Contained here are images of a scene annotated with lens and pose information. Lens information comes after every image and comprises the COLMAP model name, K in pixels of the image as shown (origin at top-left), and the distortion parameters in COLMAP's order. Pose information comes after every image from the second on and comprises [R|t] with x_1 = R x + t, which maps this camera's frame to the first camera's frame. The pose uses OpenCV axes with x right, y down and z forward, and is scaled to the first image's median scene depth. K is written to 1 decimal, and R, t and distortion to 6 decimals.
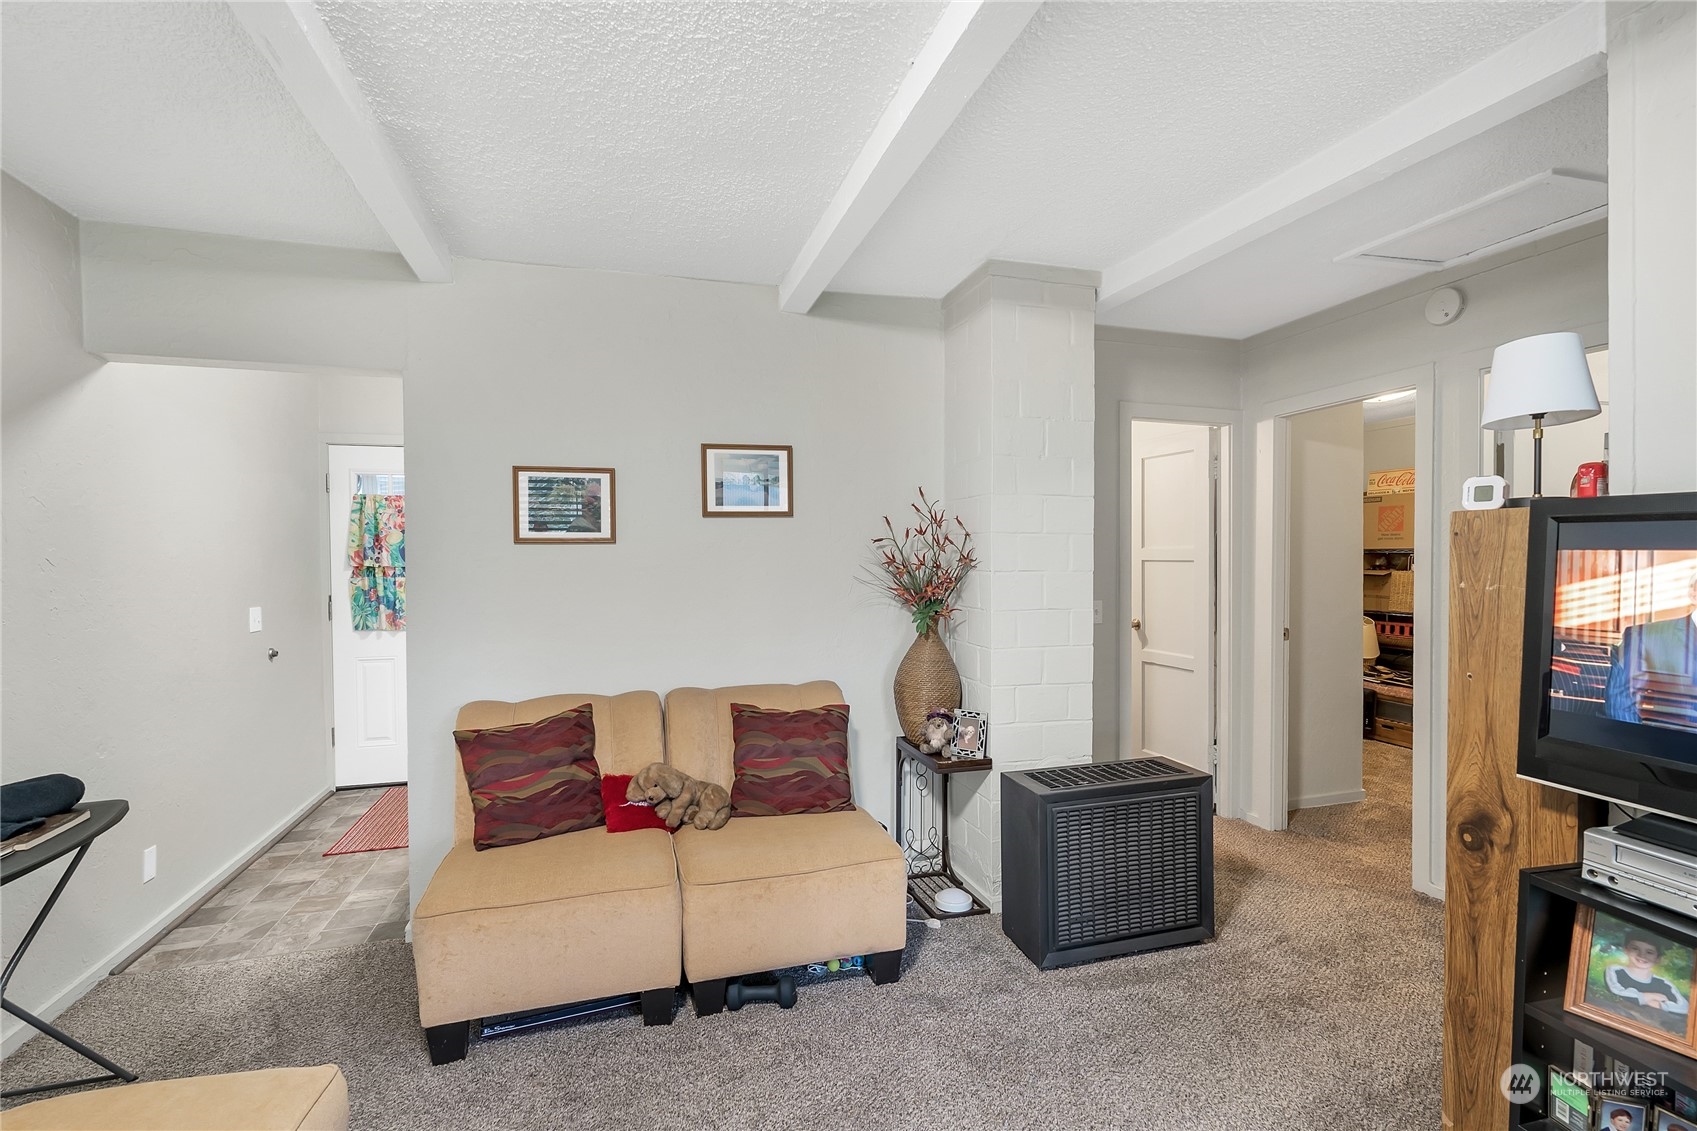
lens RADIAL K [[778.9, 0, 852.3], [0, 778.9, 570.6], [0, 0, 1]] dist [-0.004101, 0.000314]
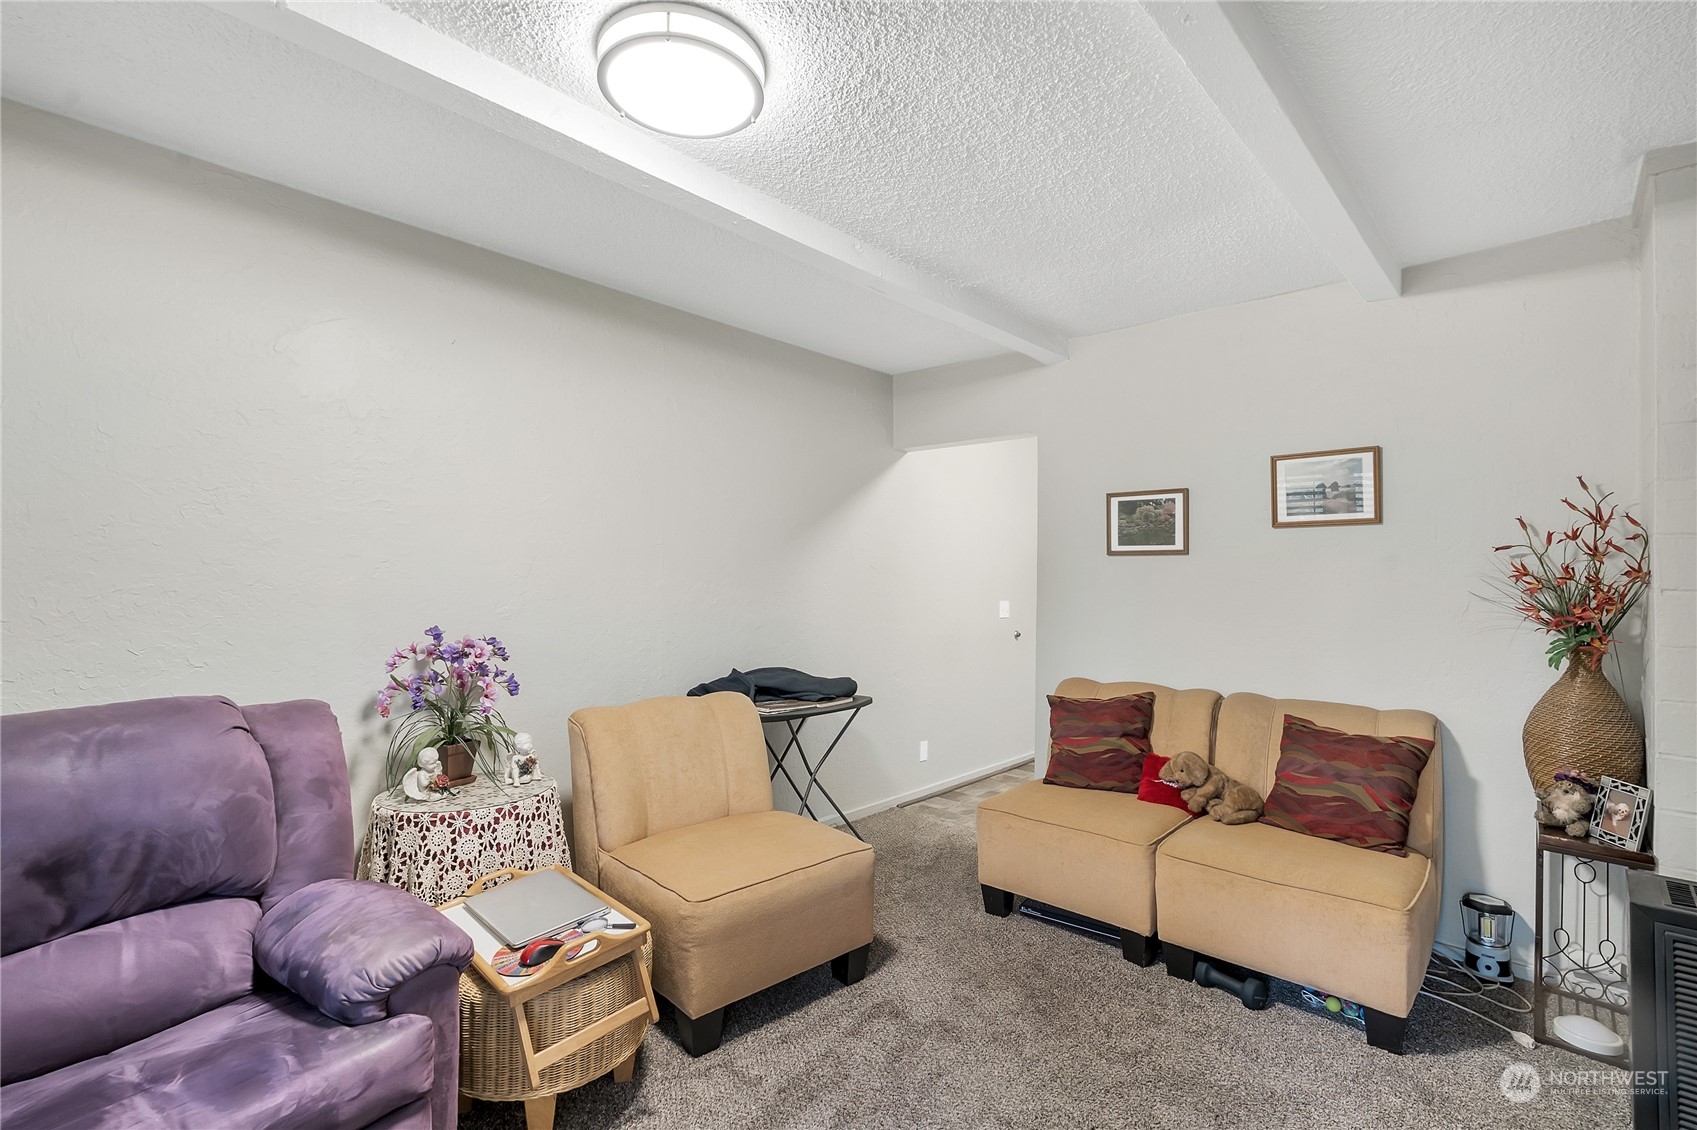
lens RADIAL K [[778.9, 0, 847.5], [0, 778.9, 562.3], [0, 0, 1]] dist [-0.004101, 0.000314]
pose [[0.504829, -0.001286, -0.863218, 0.437737], [-0.023732, 0.999600, -0.015368, 0.005109], [0.862893, 0.028244, 0.504597, 0.012441]]
